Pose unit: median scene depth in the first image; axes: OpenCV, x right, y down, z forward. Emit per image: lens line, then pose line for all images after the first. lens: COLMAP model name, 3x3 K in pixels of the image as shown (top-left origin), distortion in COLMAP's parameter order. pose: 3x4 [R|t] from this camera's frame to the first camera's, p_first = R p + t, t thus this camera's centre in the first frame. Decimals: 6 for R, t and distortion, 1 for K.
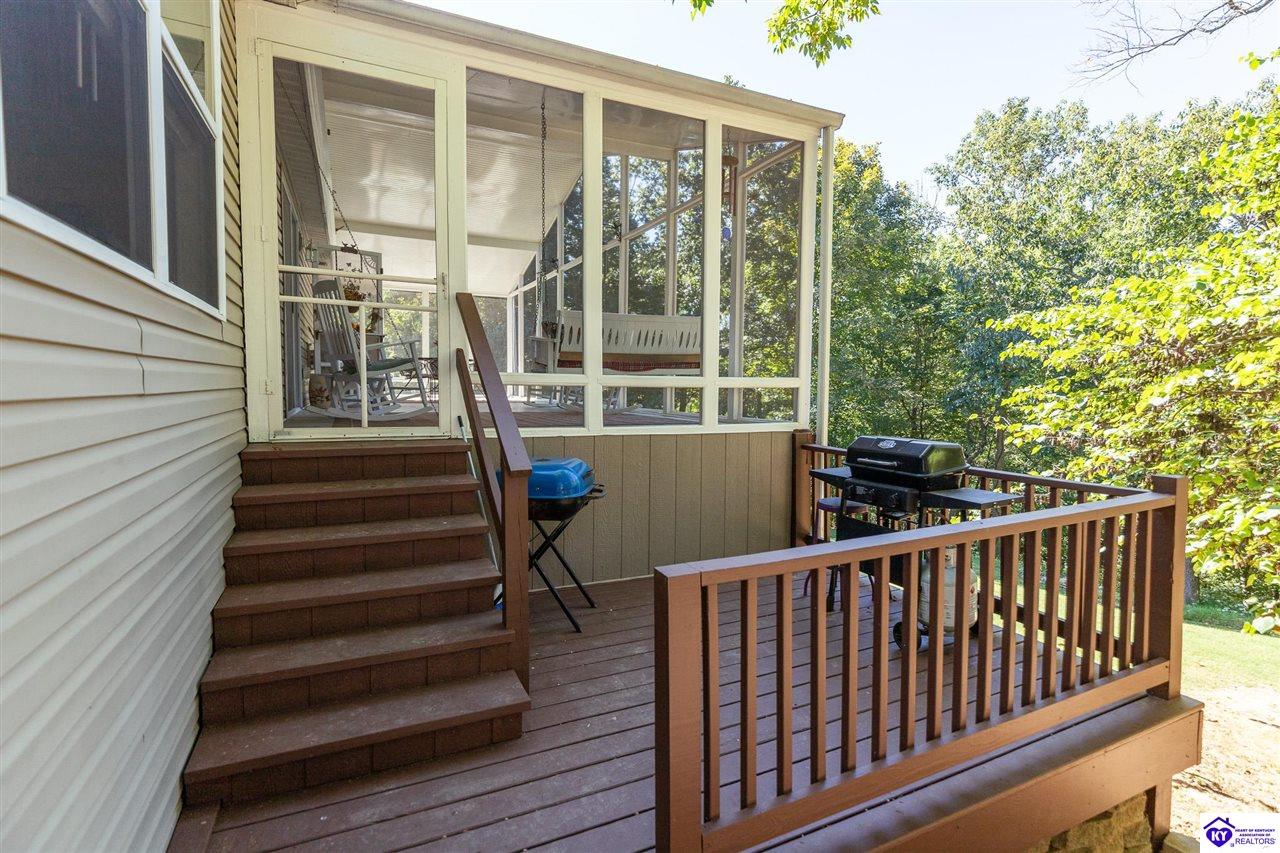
lens RADIAL K [[620.0, 0, 646.6], [0, 620.0, 420.1], [0, 0, 1]] dist [-0.002307, -0.000311]
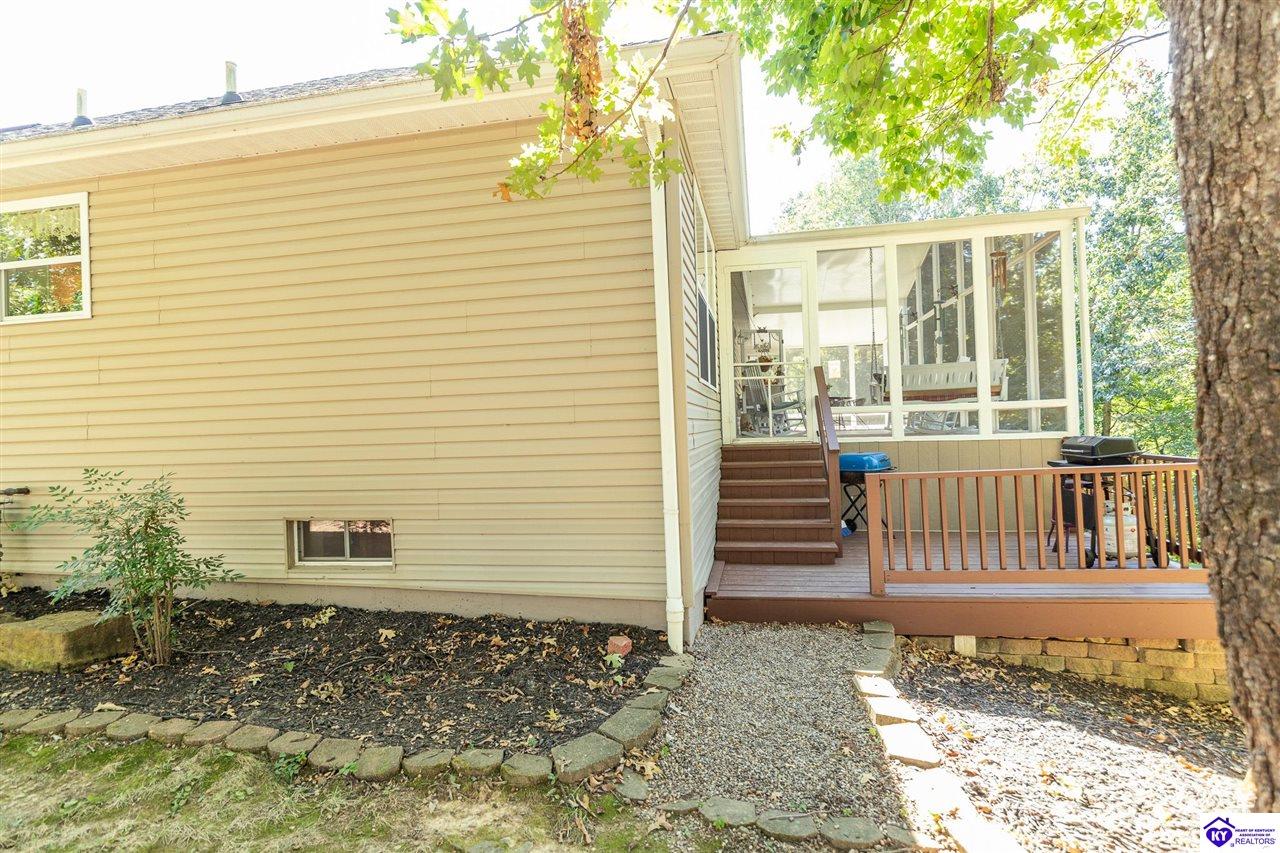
lens RADIAL K [[621.5, 0, 635.2], [0, 621.5, 427.0], [0, 0, 1]] dist [0.000292, 0.000559]
pose [[0.795398, -0.033370, -0.605168, 0.315689], [0.004280, 0.998768, -0.049448, 0.056862], [0.606072, 0.036740, 0.794561, -0.660015]]
